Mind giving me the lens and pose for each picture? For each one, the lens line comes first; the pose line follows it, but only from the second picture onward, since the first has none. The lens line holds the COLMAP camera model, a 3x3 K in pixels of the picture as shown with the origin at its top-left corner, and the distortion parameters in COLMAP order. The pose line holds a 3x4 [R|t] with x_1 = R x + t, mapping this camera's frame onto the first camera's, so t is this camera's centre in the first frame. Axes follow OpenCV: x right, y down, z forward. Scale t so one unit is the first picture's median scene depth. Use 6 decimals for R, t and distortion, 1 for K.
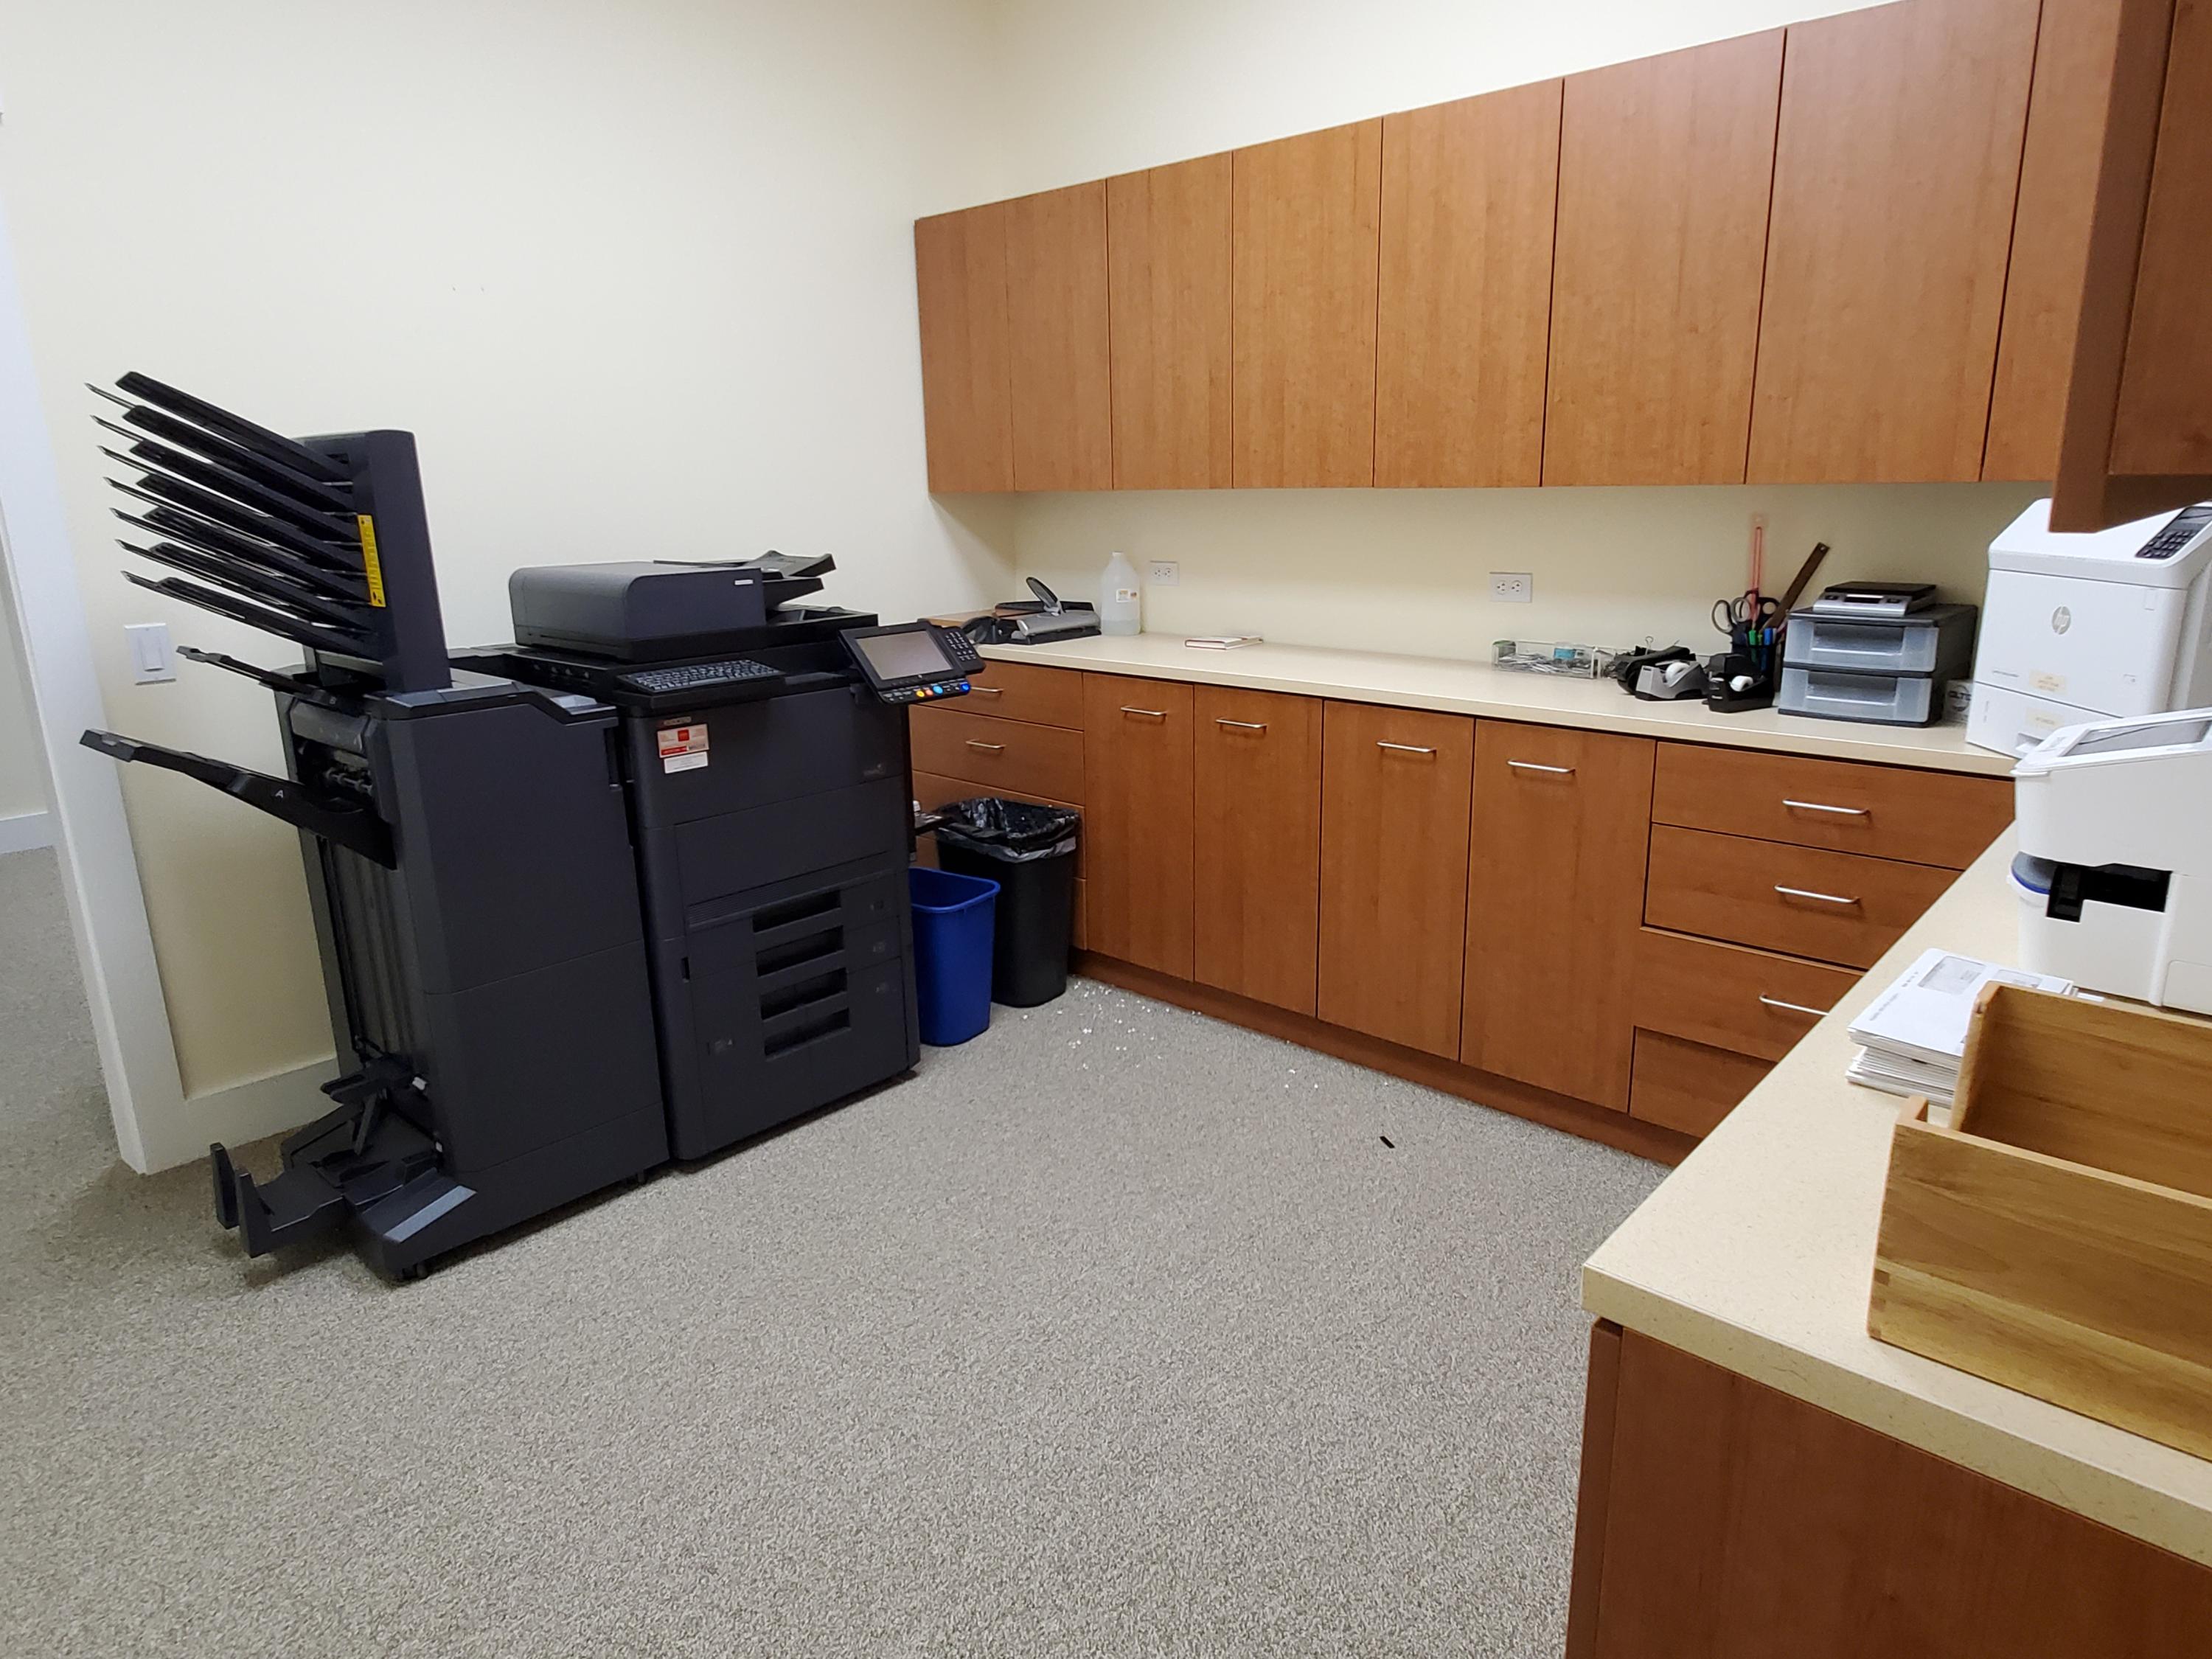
lens RADIAL K [[1355.7, 0, 1106.0], [0, 1355.7, 829.5], [0, 0, 1]] dist [-0.018056, -0.000346]
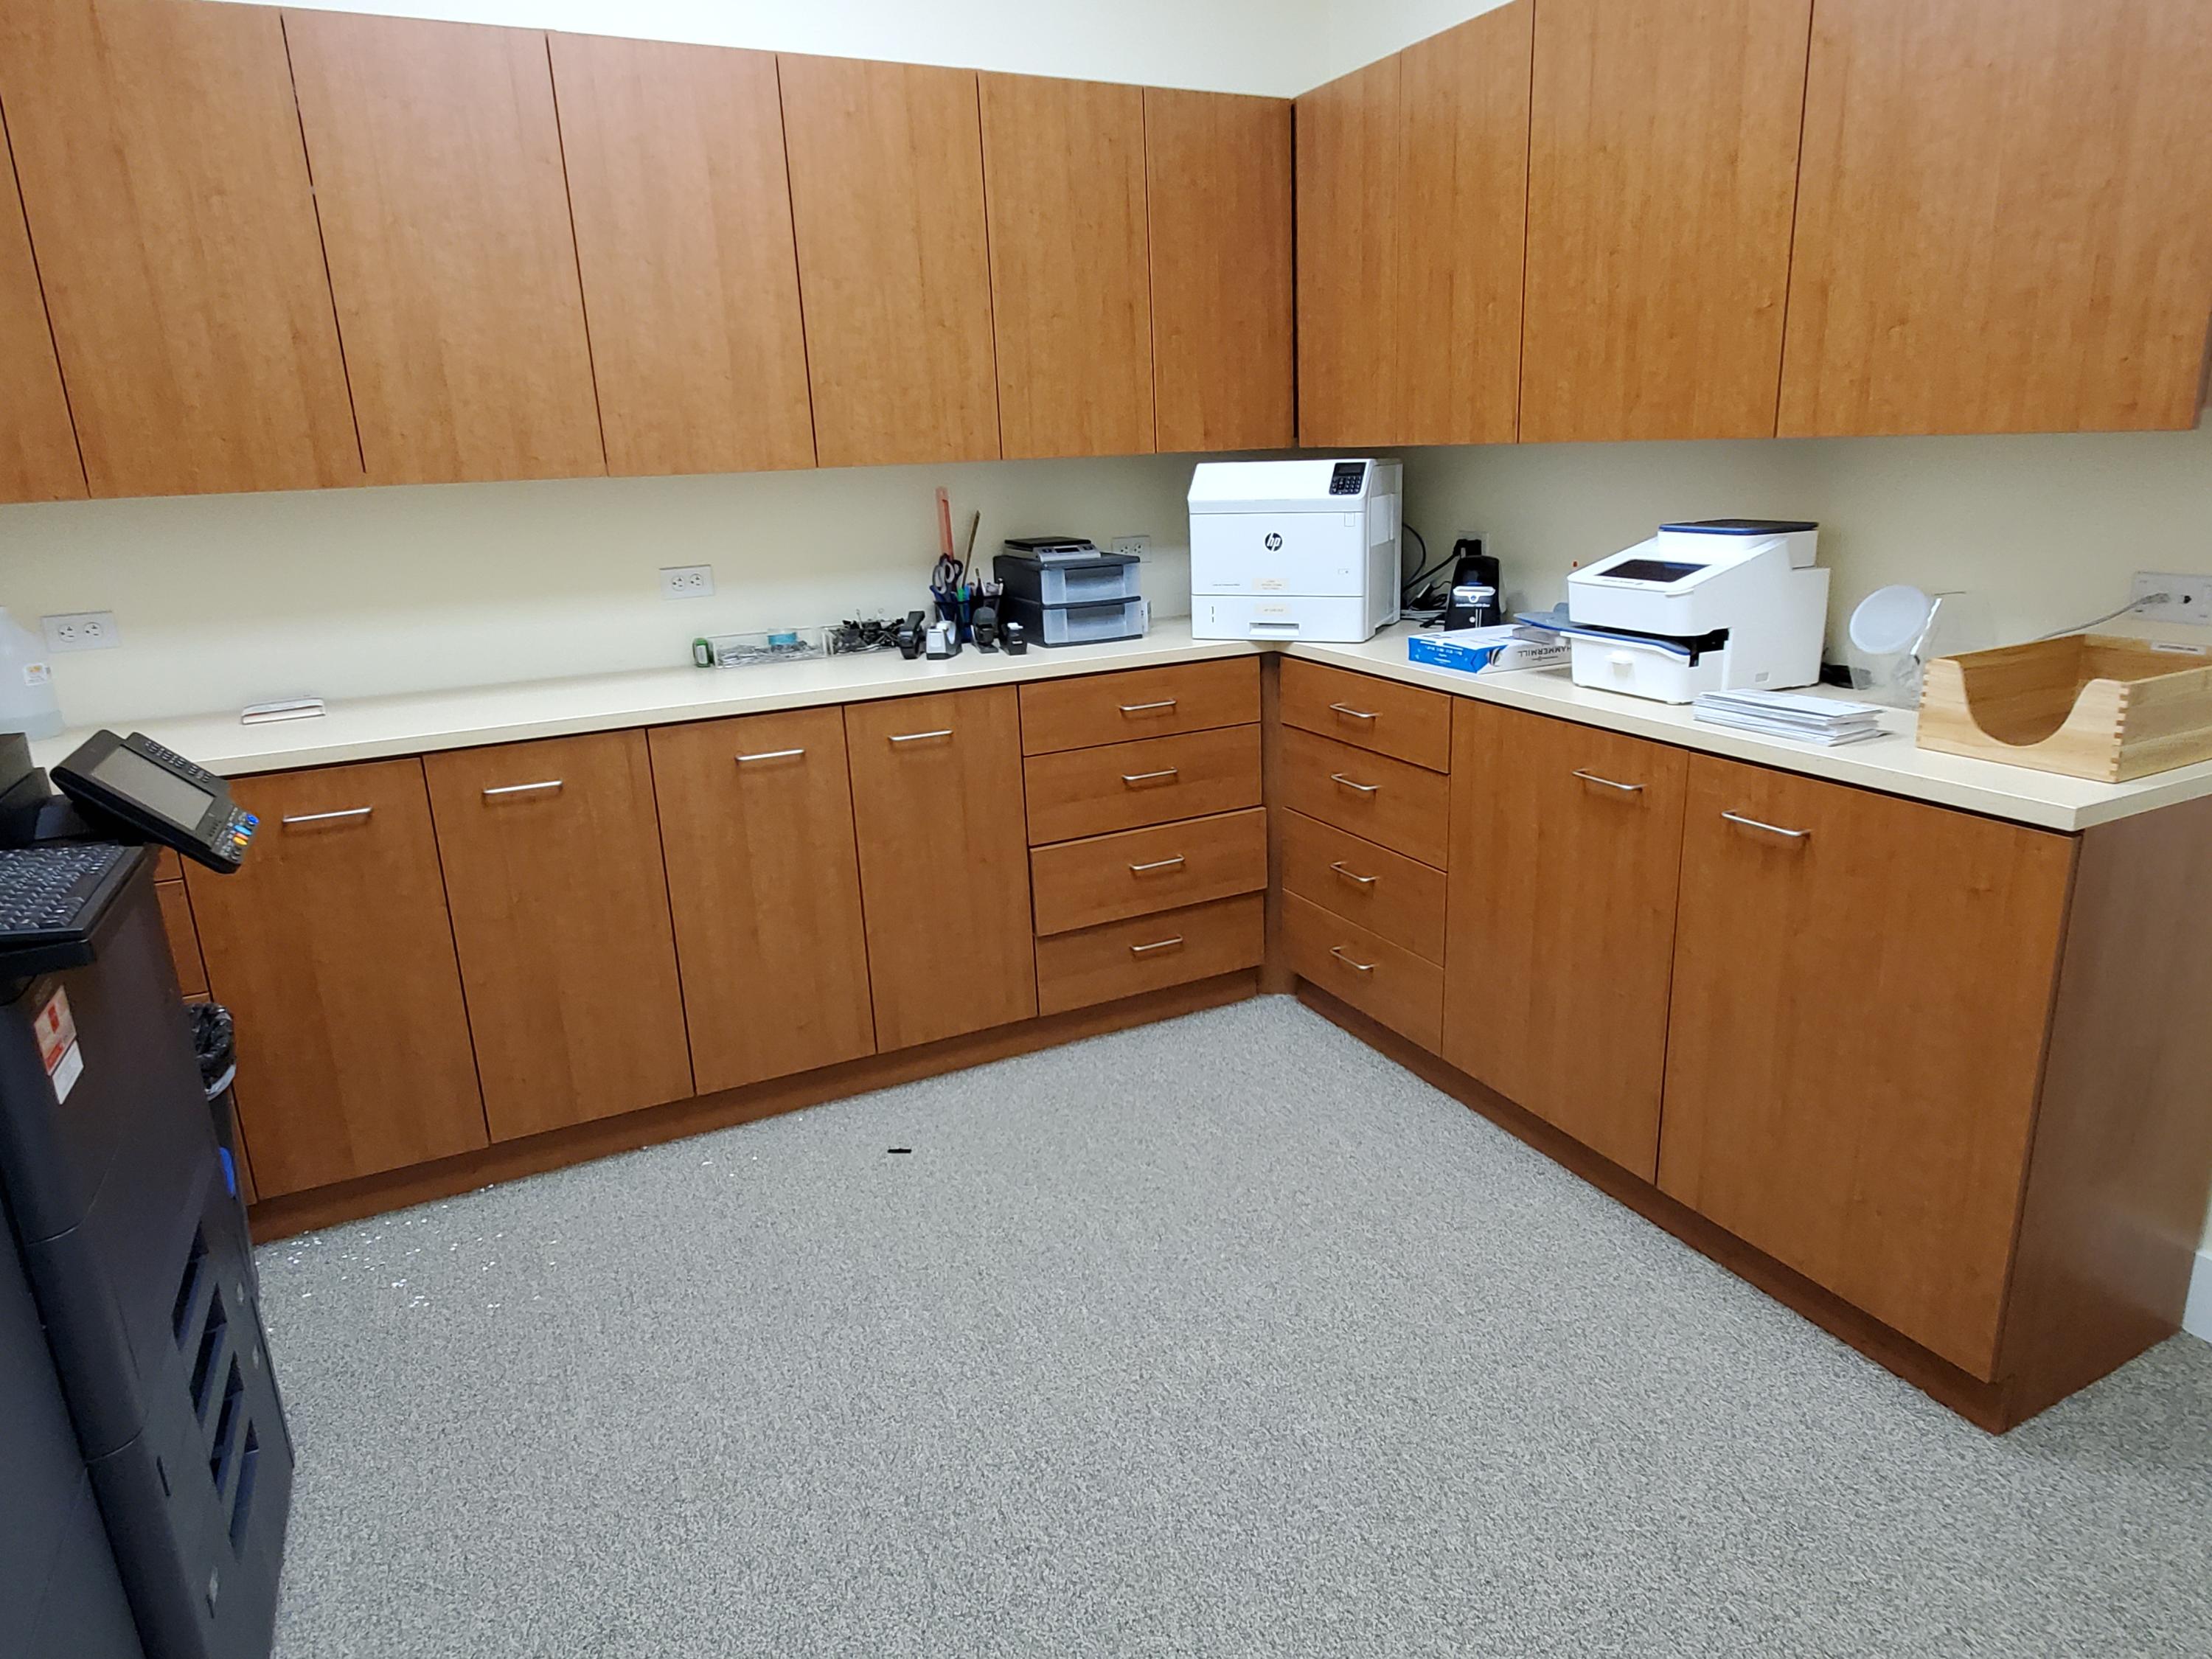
lens RADIAL K [[1307.5, 0, 1078.5], [0, 1307.5, 787.8], [0, 0, 1]] dist [-0.007480, 0.000232]
pose [[0.336462, -0.233883, 0.912191, -0.539588], [0.261925, 0.953686, 0.147911, -0.120187], [-0.904538, 0.189159, 0.382139, 0.498554]]
